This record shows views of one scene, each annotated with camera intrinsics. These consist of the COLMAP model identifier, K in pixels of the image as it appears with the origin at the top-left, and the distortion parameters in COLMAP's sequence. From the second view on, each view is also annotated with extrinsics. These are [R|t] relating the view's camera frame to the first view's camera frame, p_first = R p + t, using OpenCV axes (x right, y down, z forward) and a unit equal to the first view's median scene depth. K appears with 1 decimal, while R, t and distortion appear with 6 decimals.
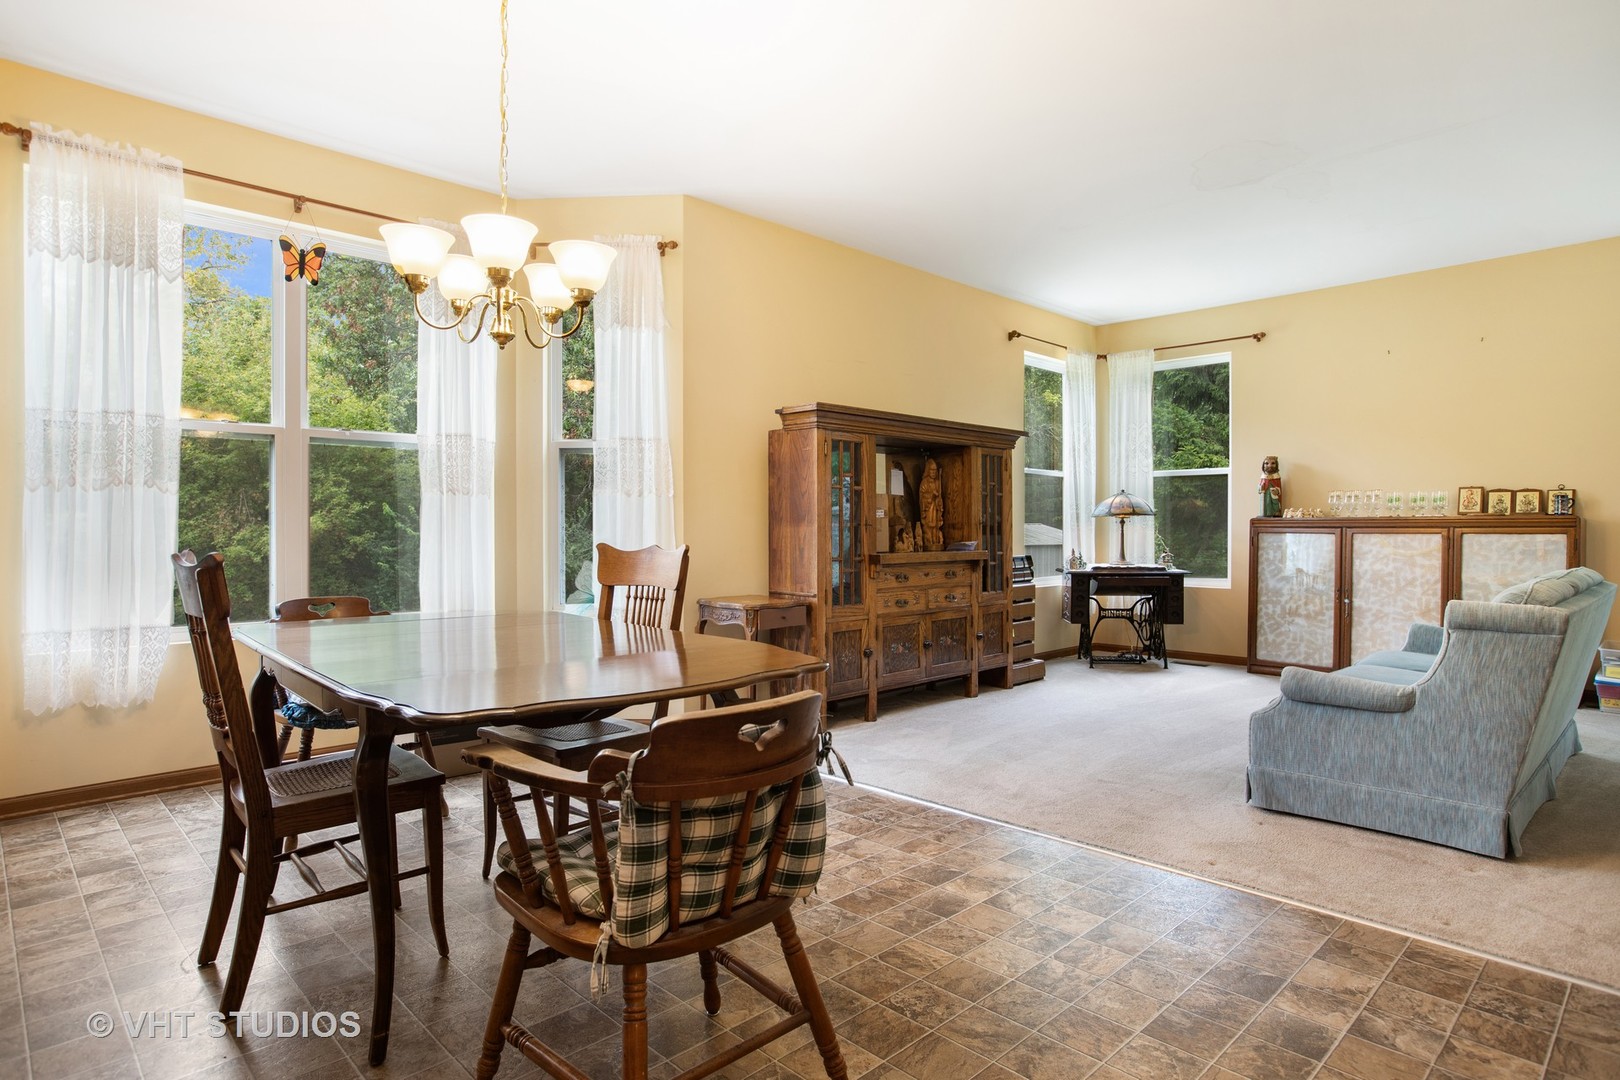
lens RADIAL K [[887.6, 0, 802.6], [0, 887.6, 537.7], [0, 0, 1]] dist [-0.042504, 0.034205]
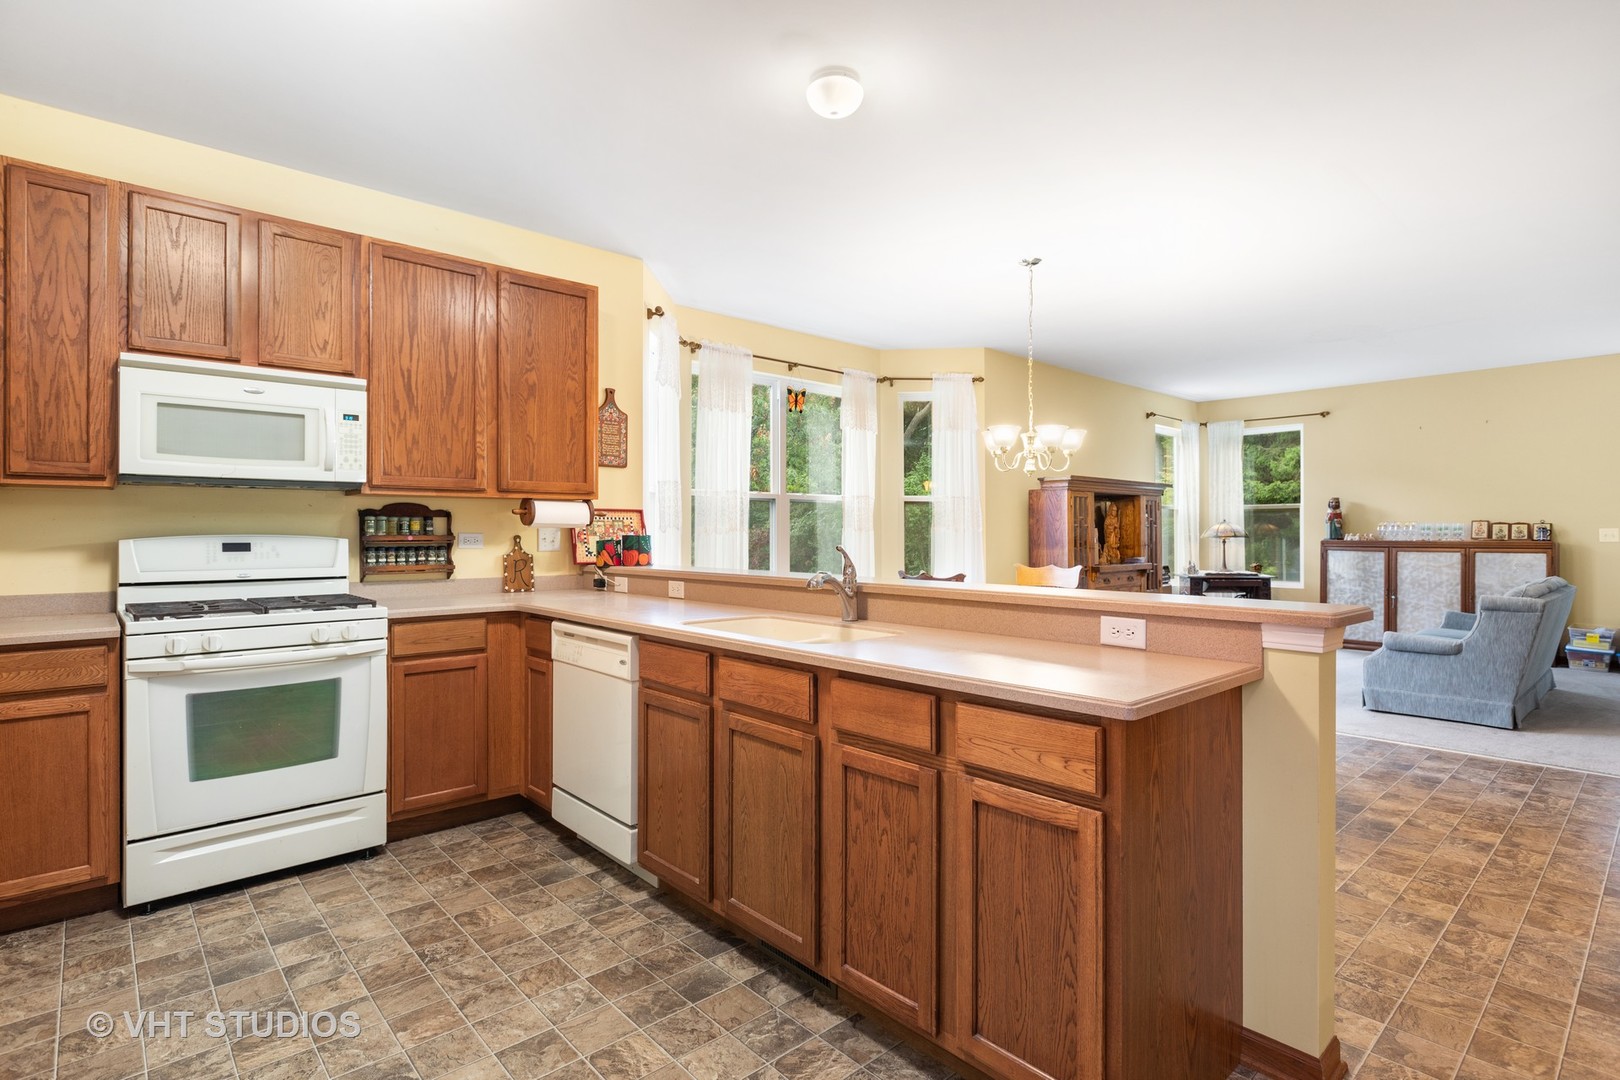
lens RADIAL K [[808.1, 0, 802.9], [0, 808.1, 529.2], [0, 0, 1]] dist [0.004186, -0.000279]
pose [[0.999584, -0.000728, -0.028827, -0.345024], [0.000307, 0.999893, -0.014617, -0.023512], [0.028835, 0.014602, 0.999478, -0.406279]]
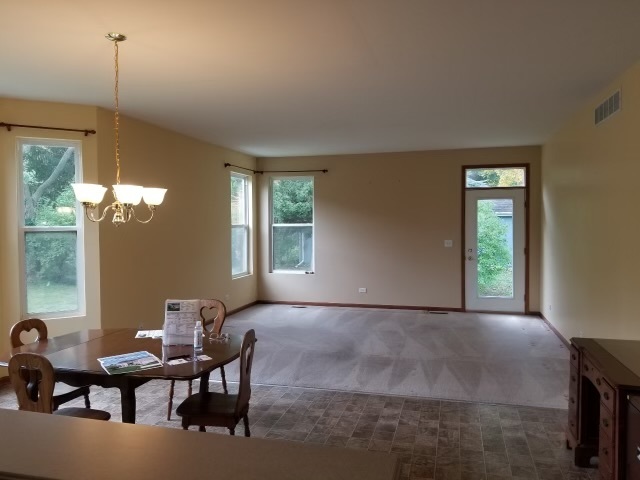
lens RADIAL K [[500.6, 0, 319.7], [0, 500.6, 233.2], [0, 0, 1]] dist [0.005840, -0.005735]
pose [[0.856710, -0.016863, 0.515523, -0.237505], [0.011496, 0.999841, 0.013601, -0.086608], [-0.515671, -0.005726, 0.856768, -0.202188]]
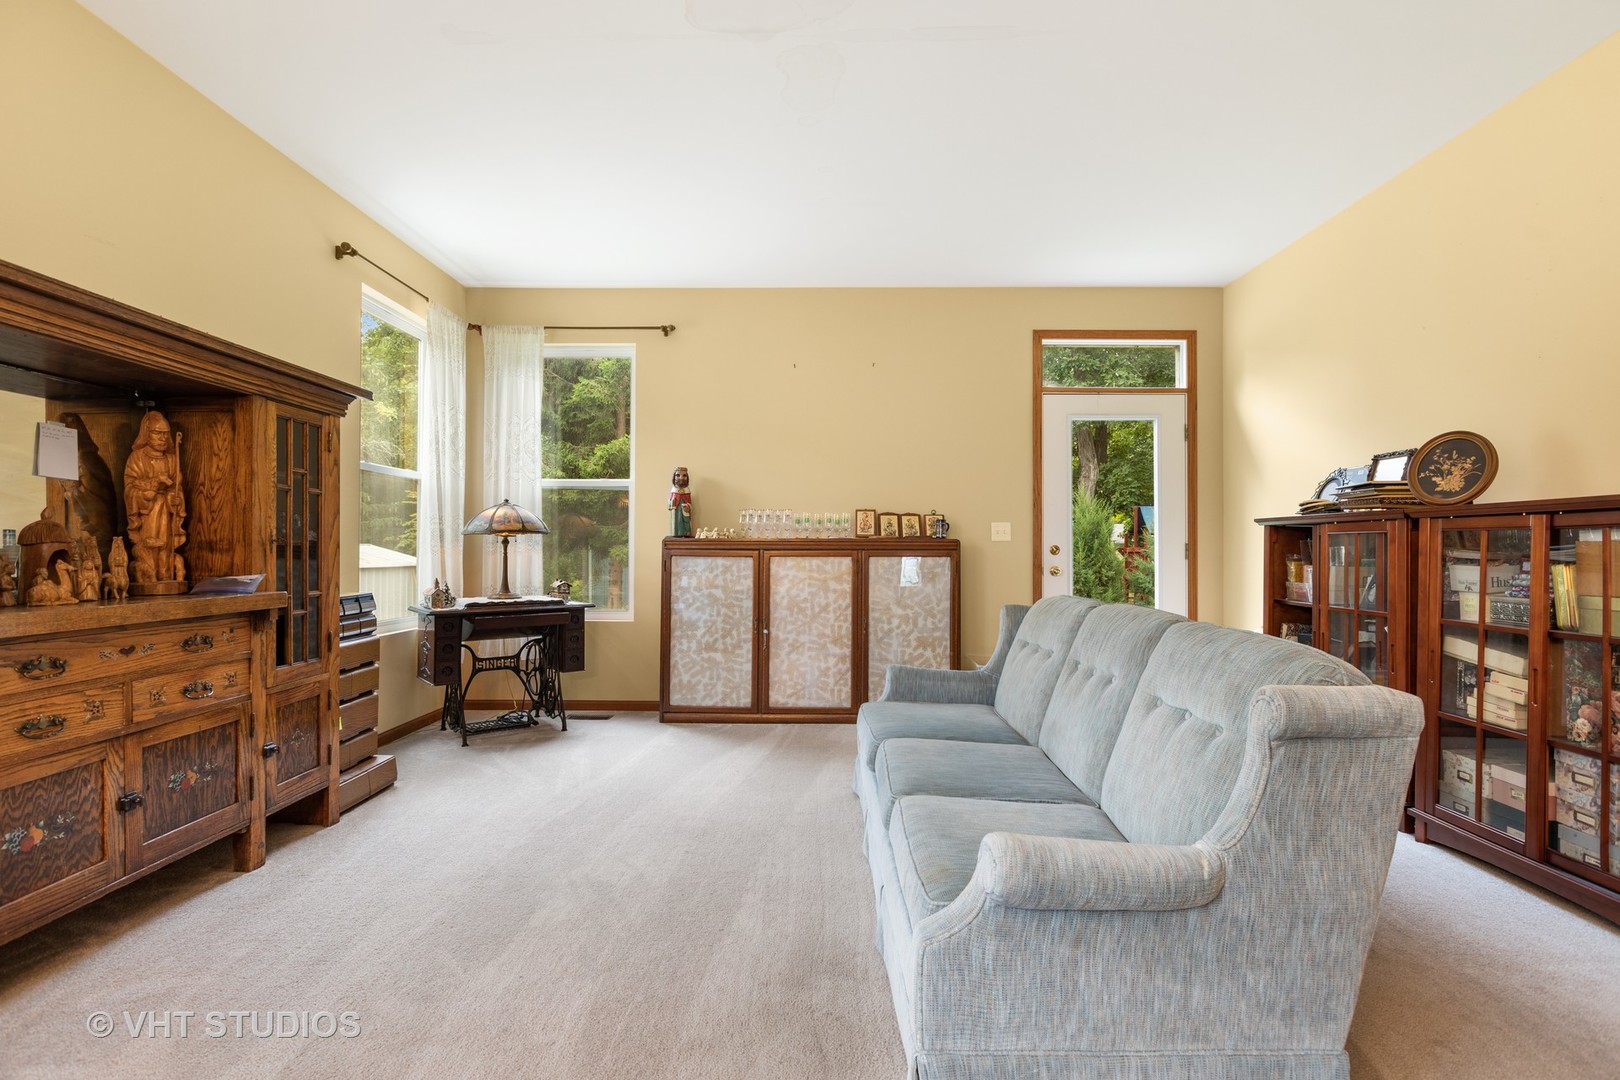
lens RADIAL K [[754.5, 0, 810.0], [0, 754.5, 540.0], [0, 0, 1]] dist [-0.008116, 0.000512]
pose [[0.699656, 0.011479, 0.714388, 0.100910], [0.004430, 0.999782, -0.020404, -0.005975], [-0.714466, 0.017440, 0.699452, 0.437538]]
